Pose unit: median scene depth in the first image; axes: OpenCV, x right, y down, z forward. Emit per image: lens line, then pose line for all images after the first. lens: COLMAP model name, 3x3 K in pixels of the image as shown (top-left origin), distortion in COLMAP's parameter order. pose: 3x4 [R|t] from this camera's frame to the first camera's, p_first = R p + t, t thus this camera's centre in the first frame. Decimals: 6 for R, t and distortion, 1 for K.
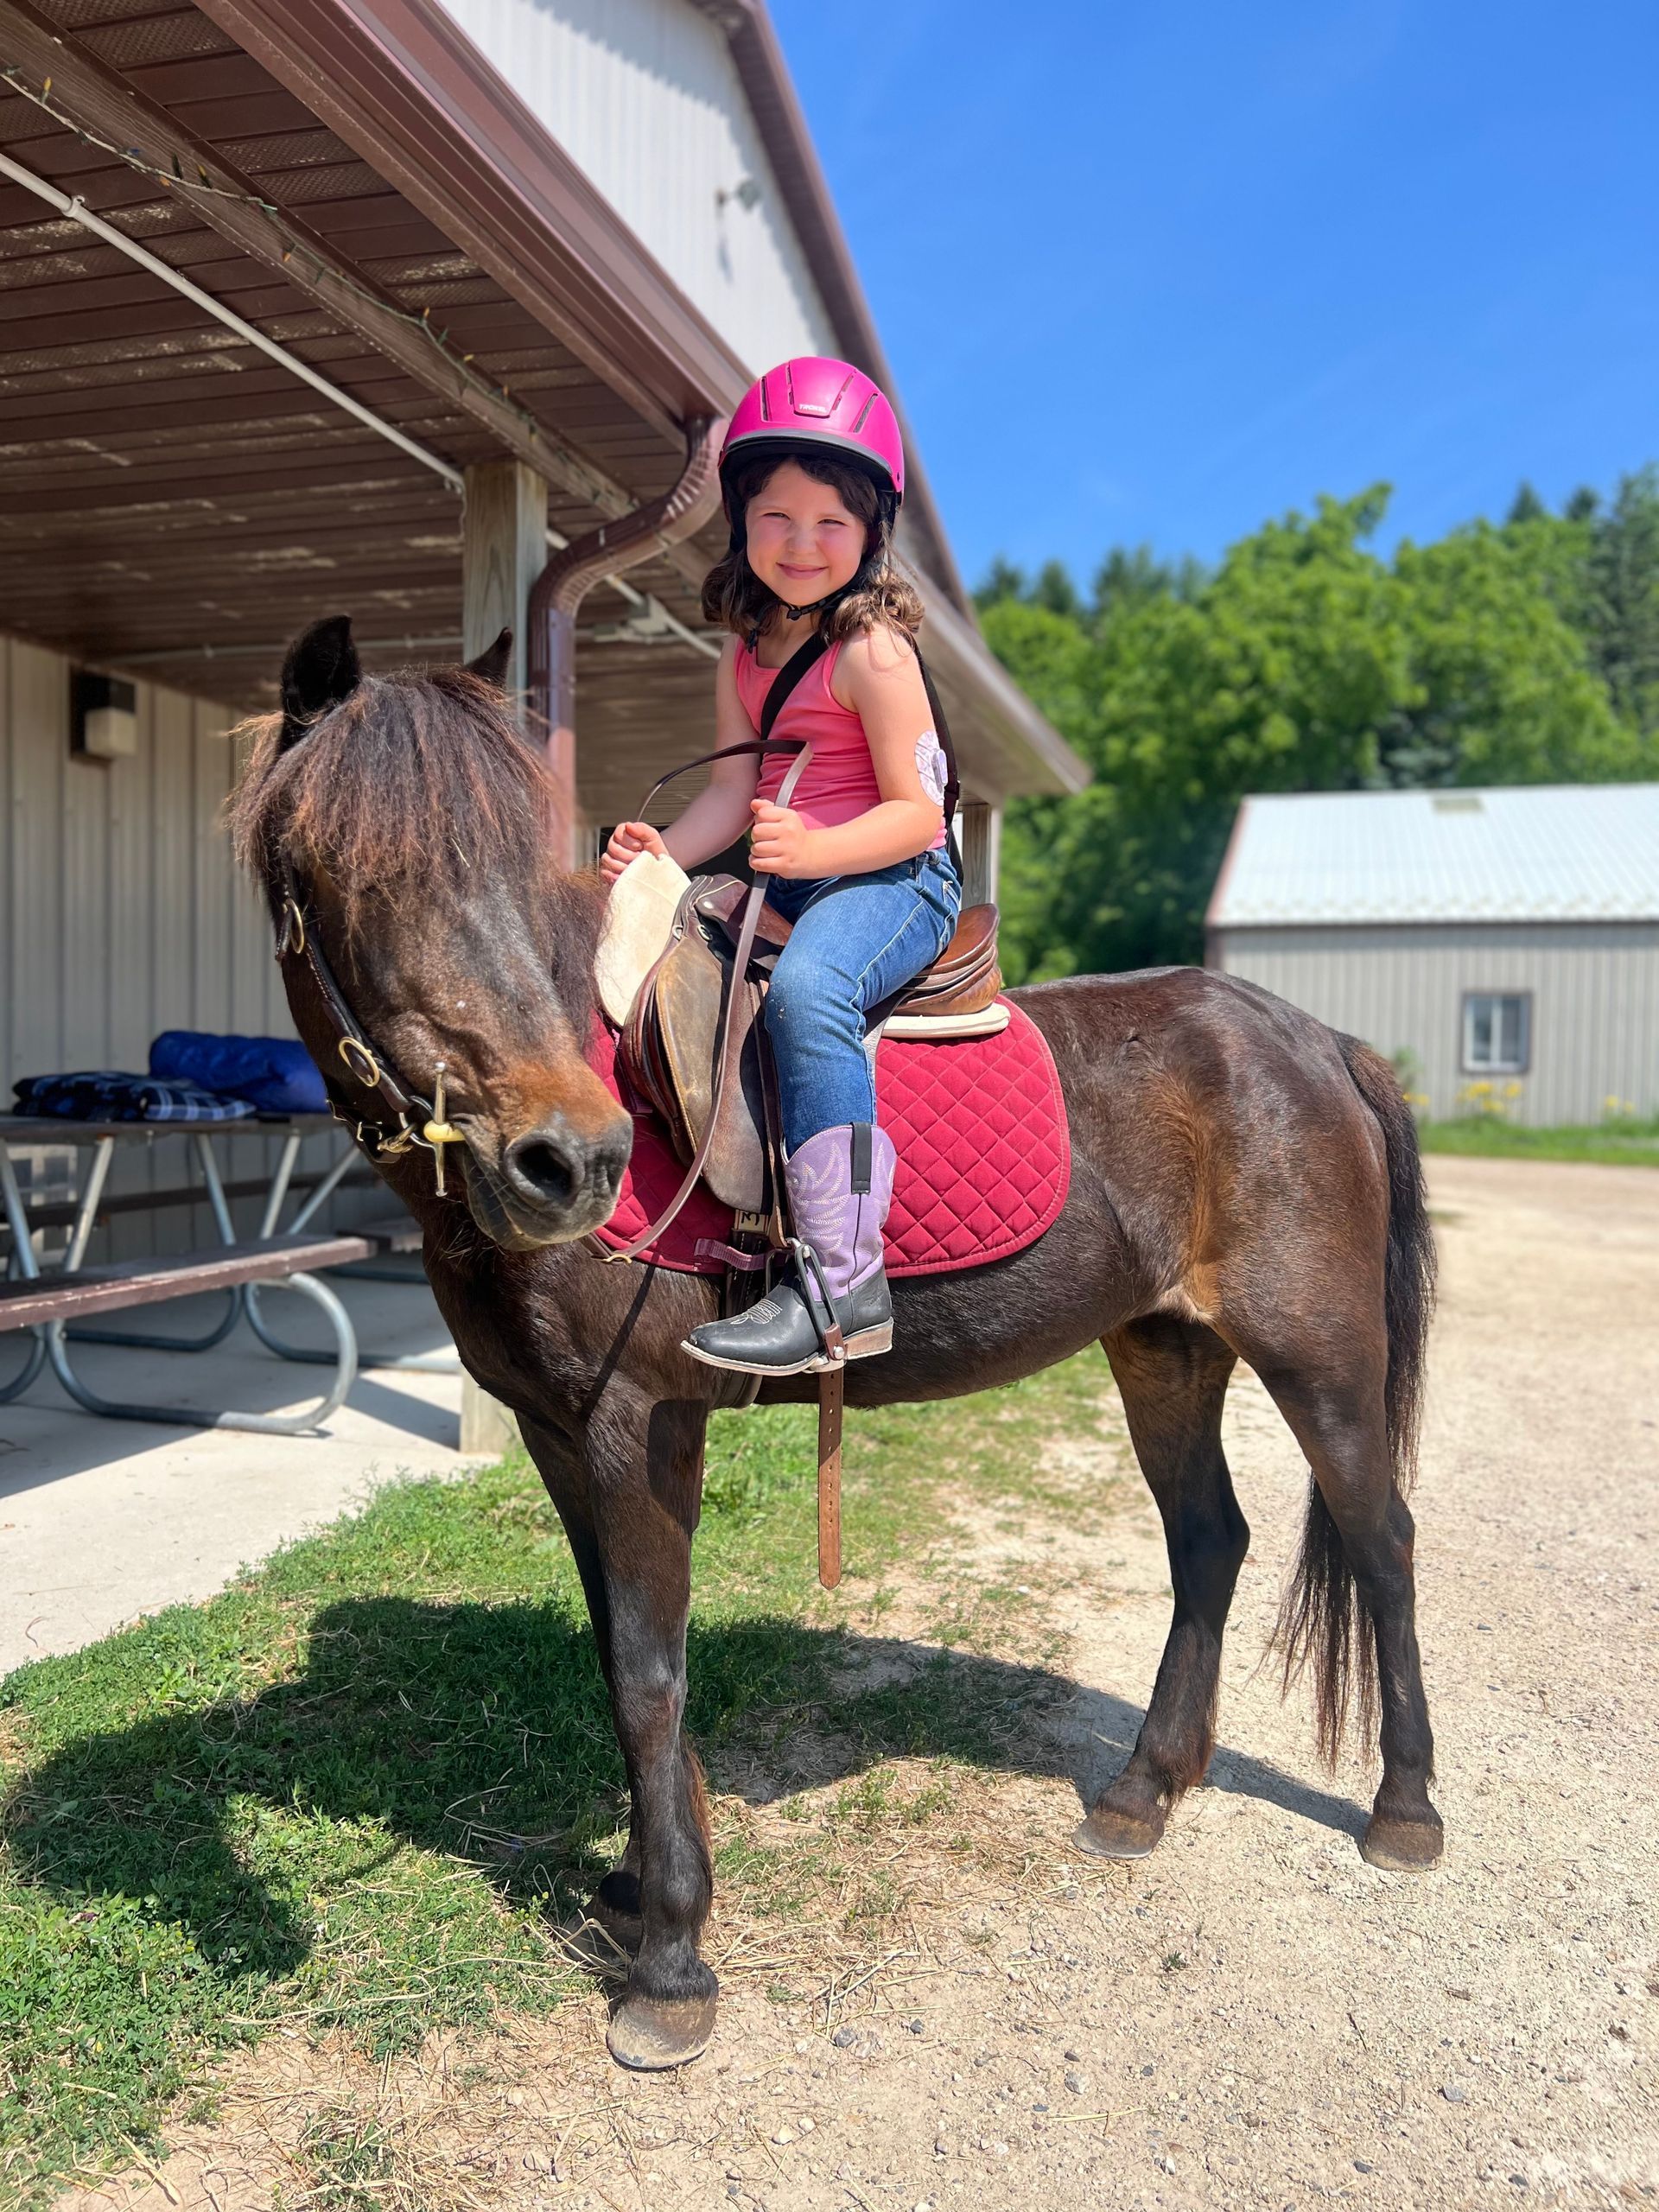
lens RADIAL K [[1657.2, 0, 836.5], [0, 1657.2, 1119.9], [0, 0, 1]] dist [-0.002748, 0.002592]
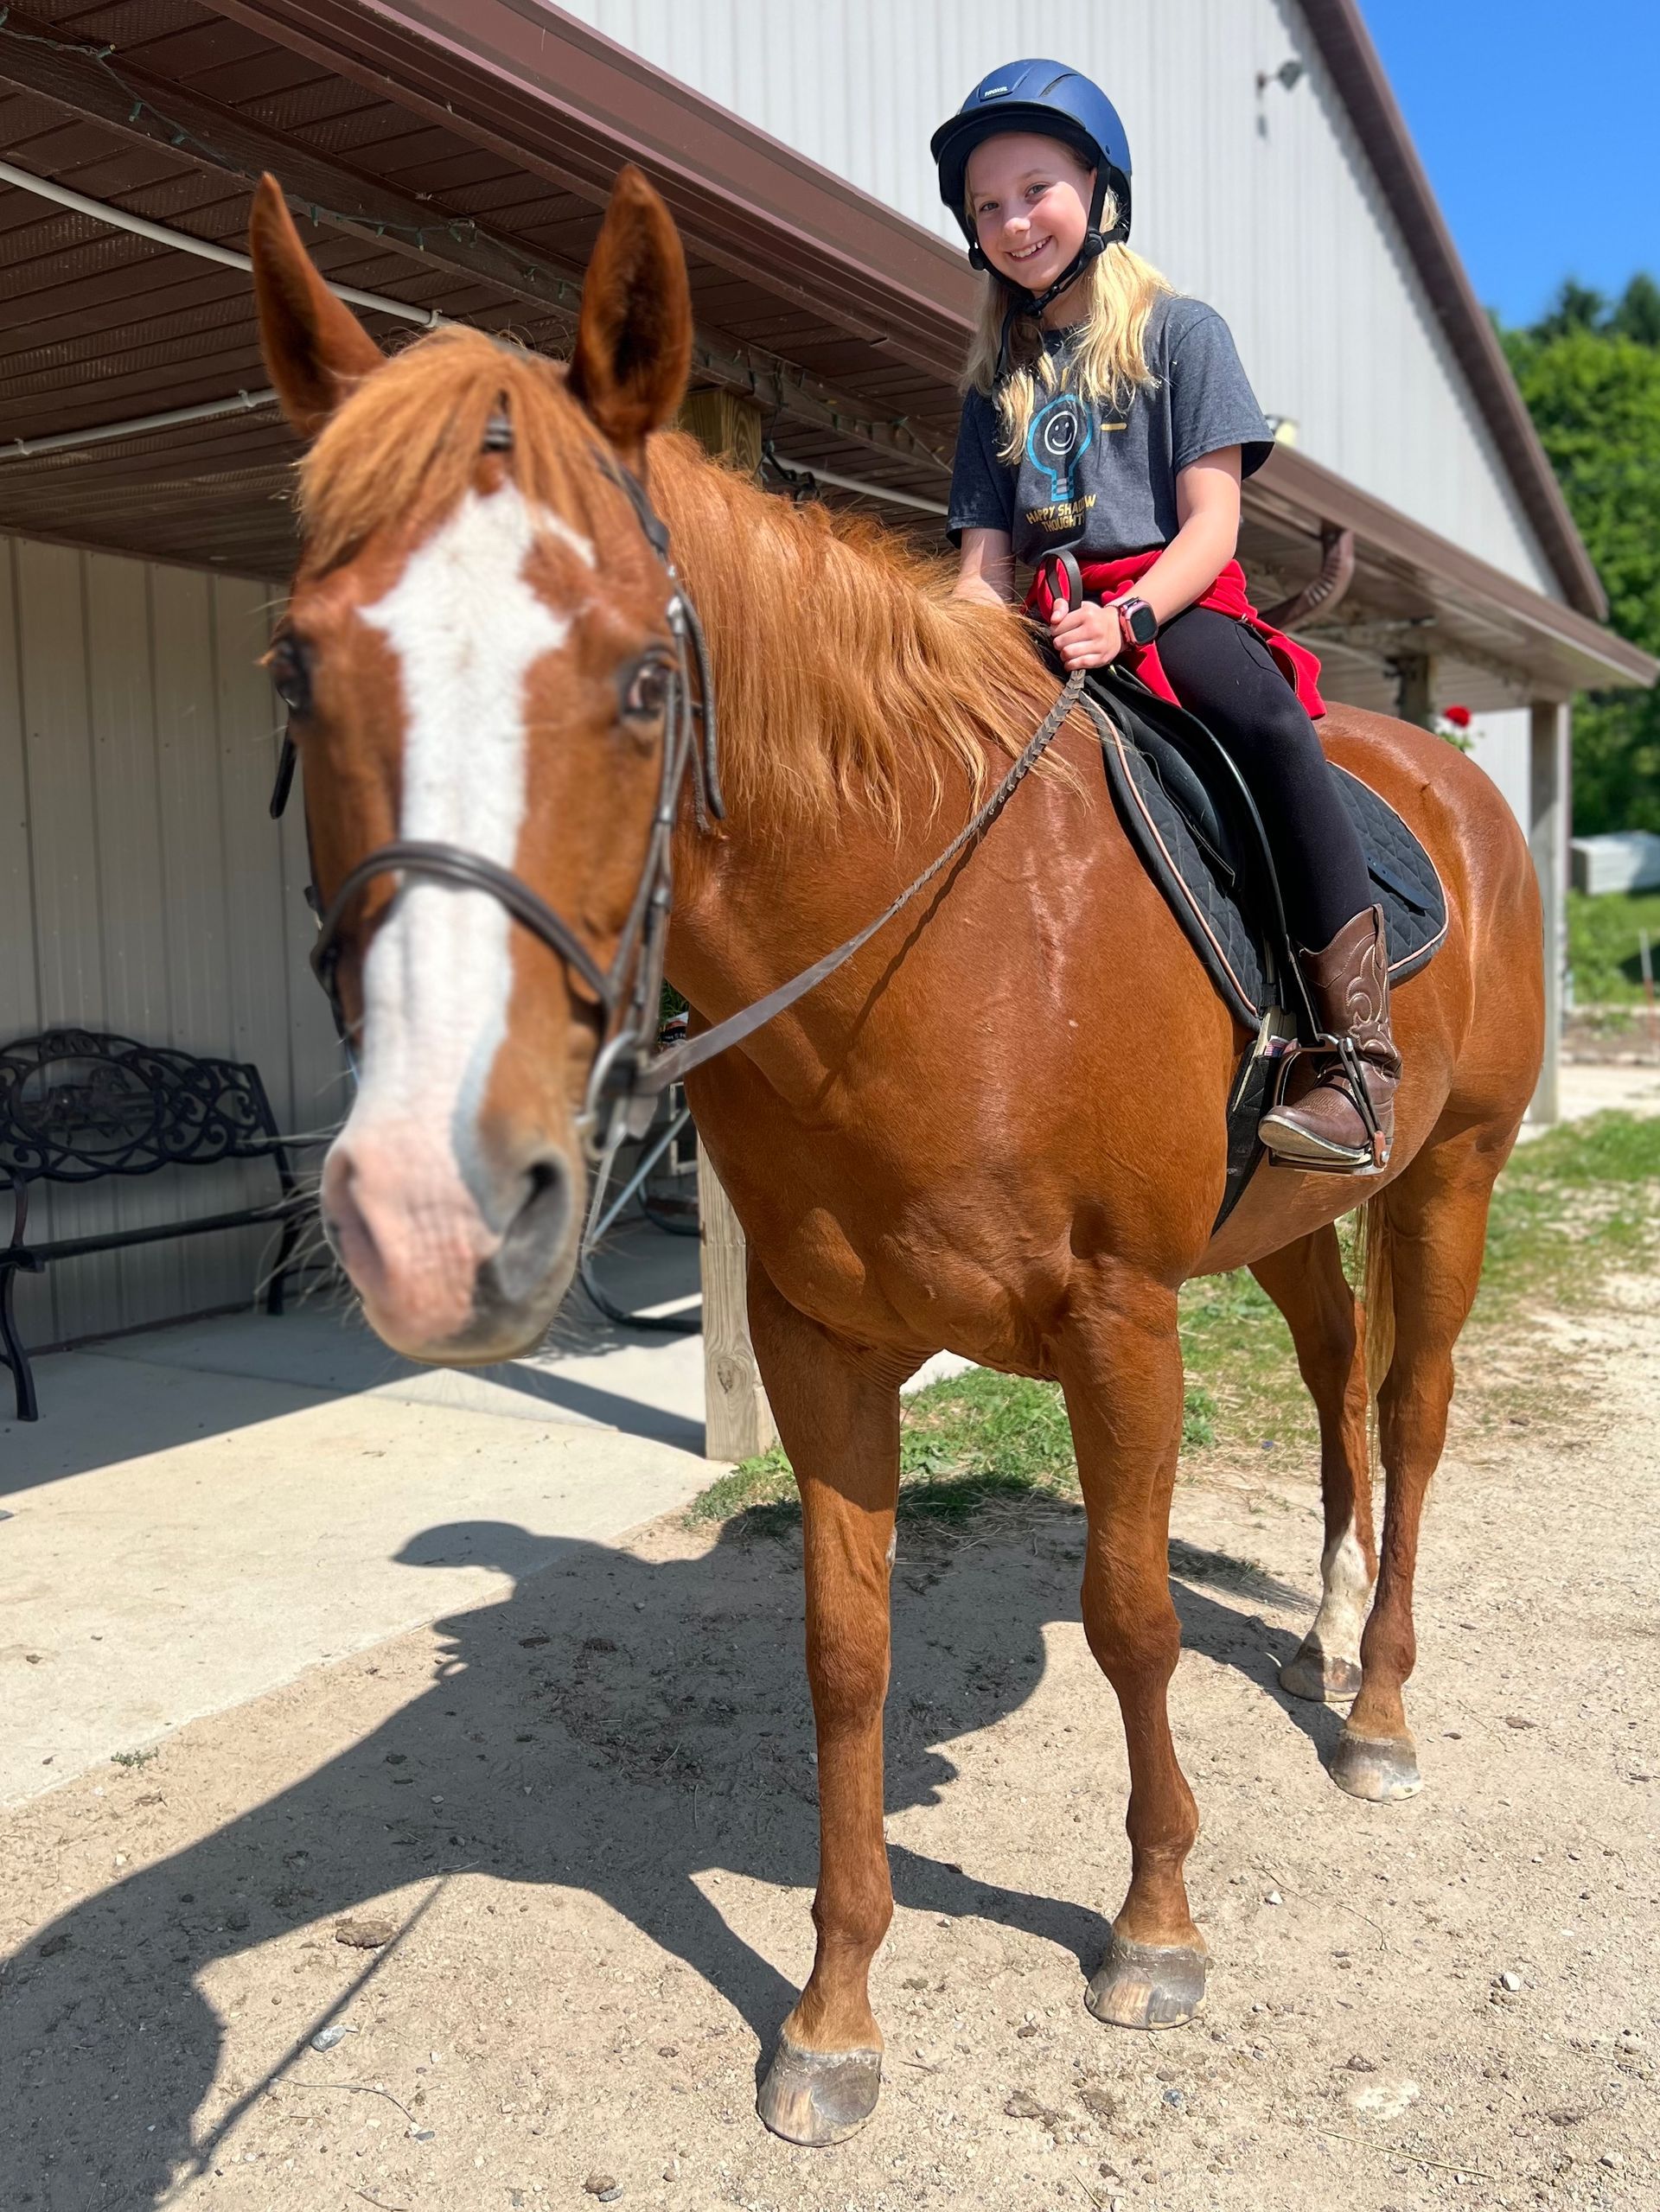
lens RADIAL K [[2003.3, 0, 833.4], [0, 2003.3, 1111.5], [0, 0, 1]] dist [0.015212, 0.002598]
pose [[0.967192, -0.018551, -0.253370, -0.062615], [0.032694, 0.998126, 0.051722, -0.034073], [0.251936, -0.058309, 0.965986, -0.697356]]
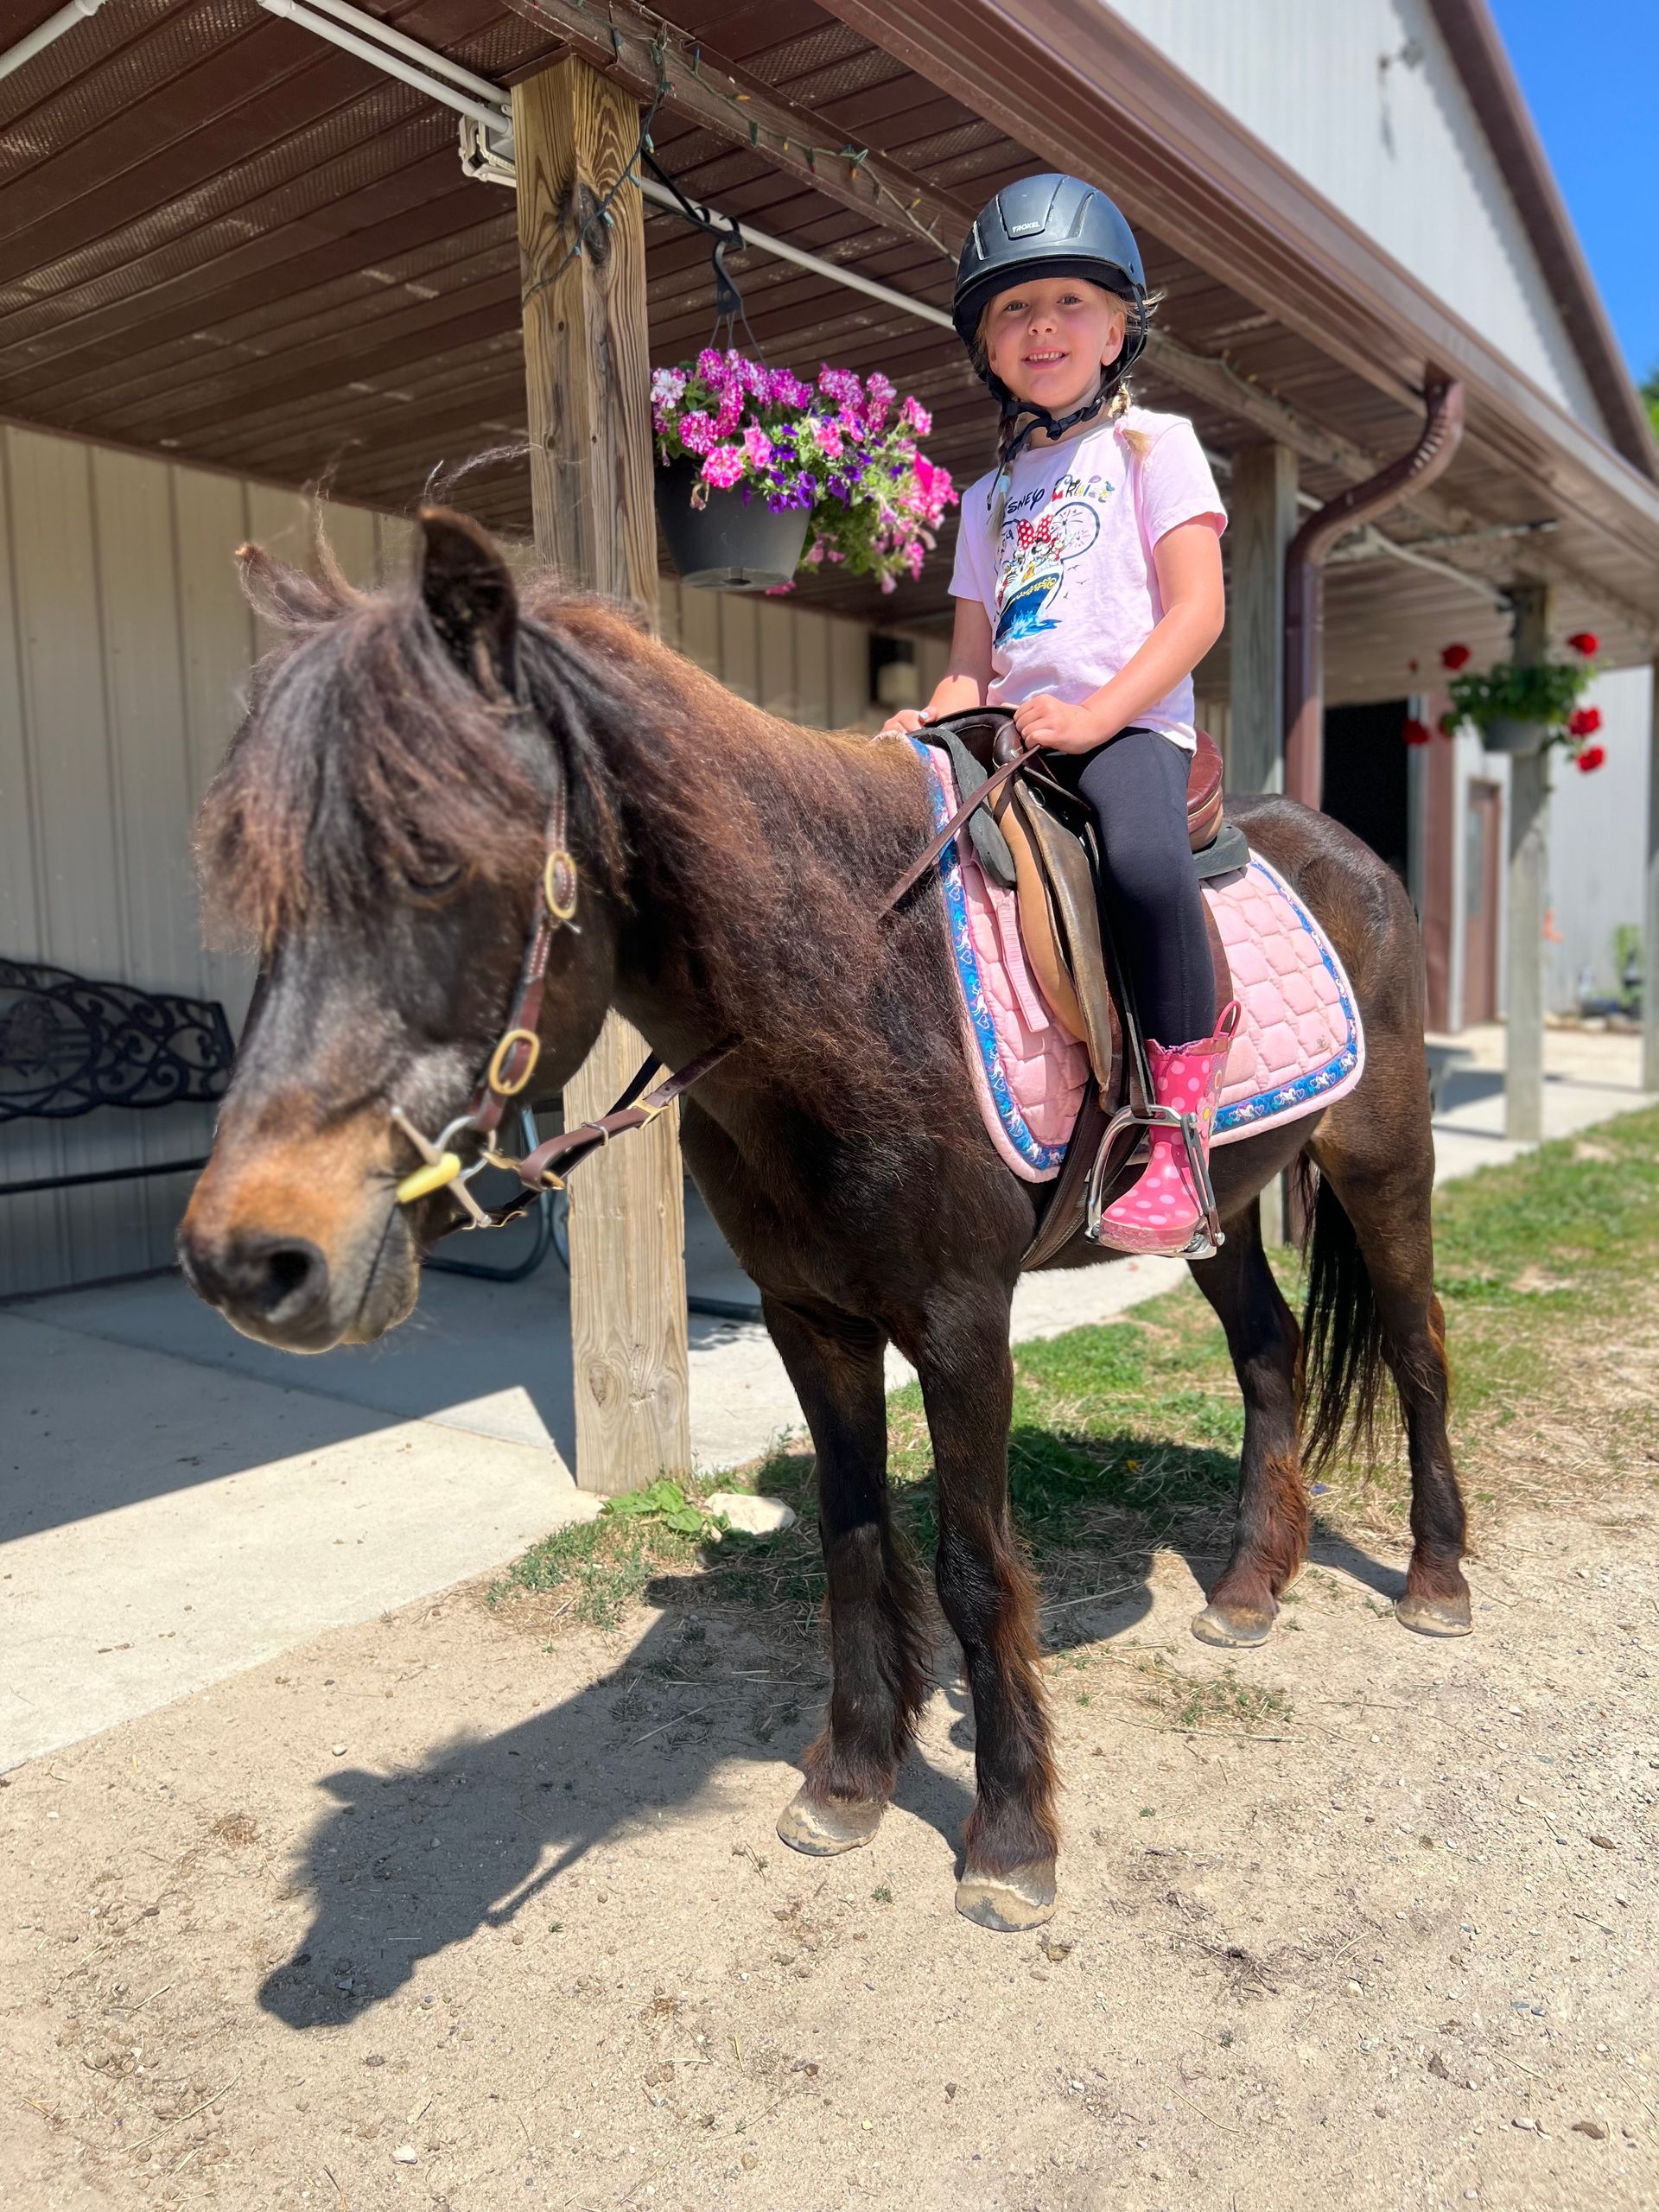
lens RADIAL K [[1657.2, 0, 831.4], [0, 1657.2, 1121.9], [0, 0, 1]] dist [-0.002748, 0.002592]
pose [[0.933813, 0.000803, -0.357760, -0.057017], [0.026535, 0.997088, 0.071498, 0.006245], [0.356775, -0.076259, 0.931072, -0.277522]]
